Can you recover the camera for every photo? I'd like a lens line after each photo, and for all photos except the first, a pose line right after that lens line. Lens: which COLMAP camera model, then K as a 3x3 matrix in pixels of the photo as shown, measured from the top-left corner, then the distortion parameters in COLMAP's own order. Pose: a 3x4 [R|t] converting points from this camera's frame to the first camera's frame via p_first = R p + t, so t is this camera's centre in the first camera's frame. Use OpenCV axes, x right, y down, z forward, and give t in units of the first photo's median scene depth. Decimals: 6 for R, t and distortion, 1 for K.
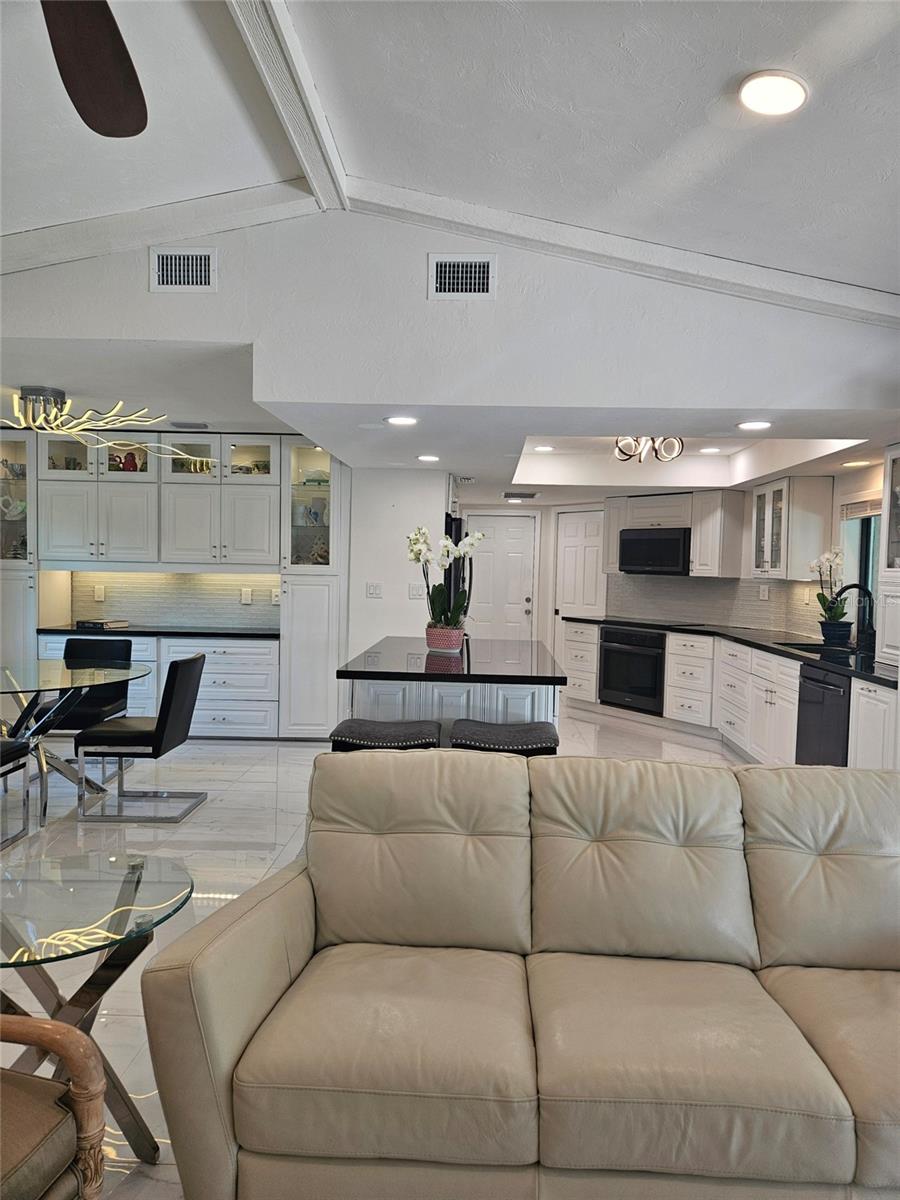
lens RADIAL K [[804.6, 0, 454.9], [0, 804.6, 595.5], [0, 0, 1]] dist [0.053789, 0.001100]
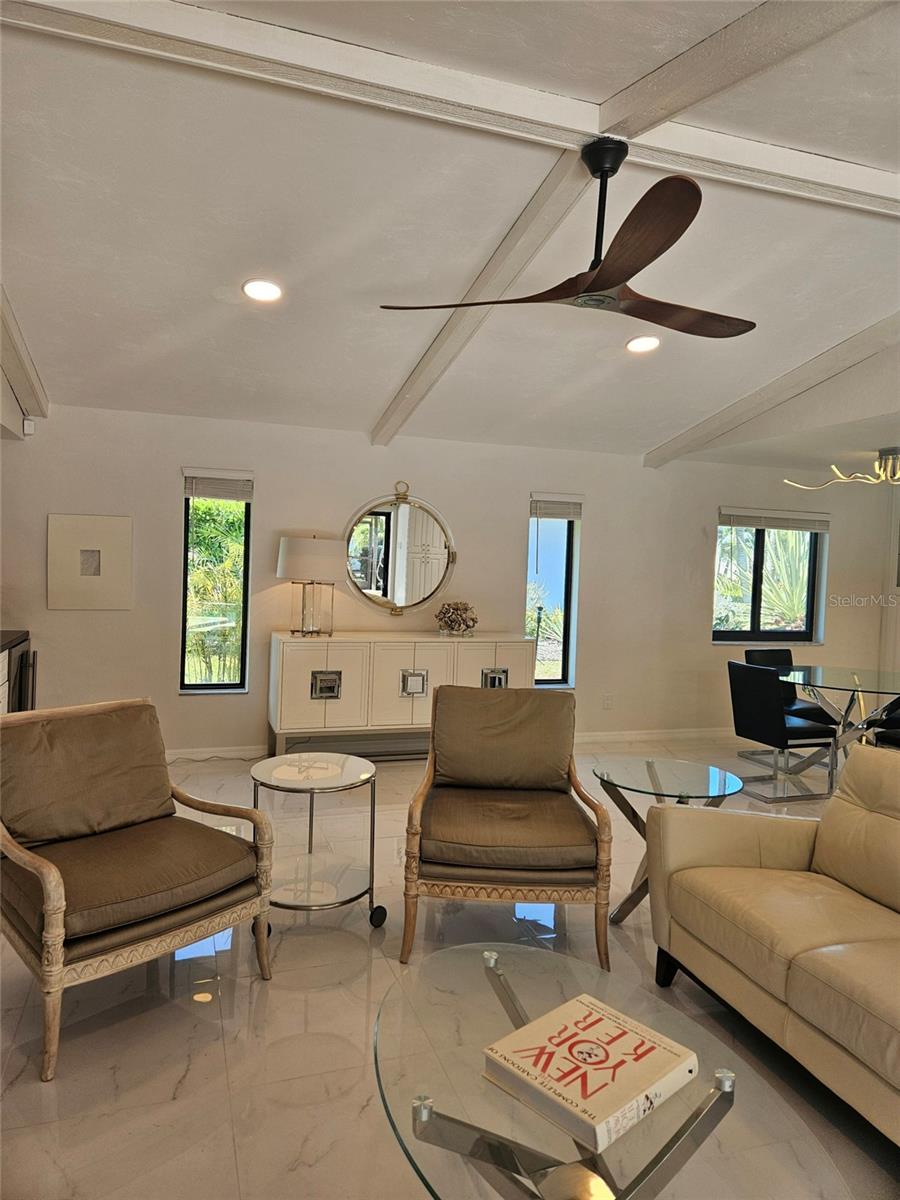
lens RADIAL K [[797.6, 0, 442.8], [0, 797.6, 595.4], [0, 0, 1]] dist [0.025462, -0.002081]
pose [[0.349496, 0.031478, -0.936409, 0.309458], [-0.068144, 0.997643, 0.008104, 0.000992], [0.934456, 0.060978, 0.350818, -0.026333]]
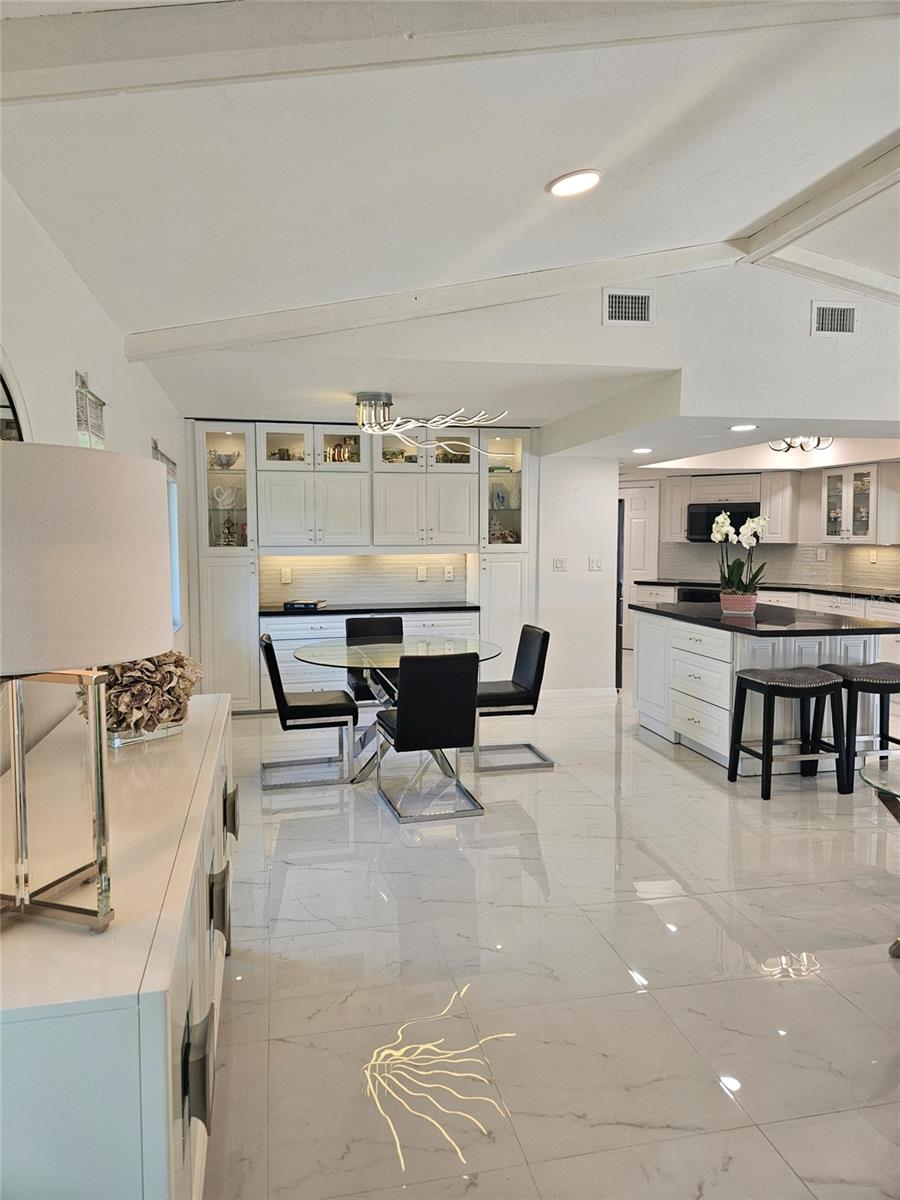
lens RADIAL K [[797.6, 0, 442.8], [0, 797.6, 595.4], [0, 0, 1]] dist [0.025462, -0.002081]
pose [[0.974328, -0.043094, 0.220970, -0.513066], [0.033096, 0.998262, 0.048751, -0.023245], [-0.222686, -0.040186, 0.974062, -0.066642]]
